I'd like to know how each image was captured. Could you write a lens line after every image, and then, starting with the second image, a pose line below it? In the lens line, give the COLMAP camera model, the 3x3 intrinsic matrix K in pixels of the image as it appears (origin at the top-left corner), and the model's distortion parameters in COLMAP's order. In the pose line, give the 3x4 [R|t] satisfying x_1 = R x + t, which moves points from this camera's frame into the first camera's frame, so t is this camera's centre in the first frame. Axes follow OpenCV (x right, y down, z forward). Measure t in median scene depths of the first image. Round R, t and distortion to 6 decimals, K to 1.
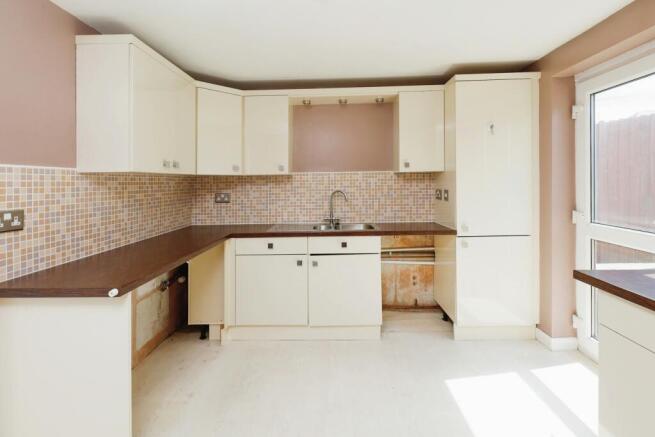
lens RADIAL K [[319.7, 0, 323.2], [0, 319.7, 179.0], [0, 0, 1]] dist [-0.002102, -0.000385]
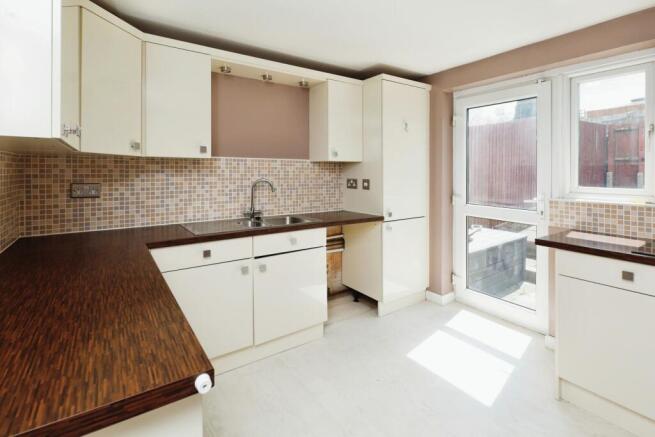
lens RADIAL K [[320.0, 0, 324.7], [0, 320.0, 171.2], [0, 0, 1]] dist [-0.001465, -0.000089]
pose [[0.796598, 0.019491, 0.604196, -0.358789], [-0.022344, 0.999746, -0.002792, 0.012626], [-0.604097, -0.011276, 0.796831, 0.221650]]
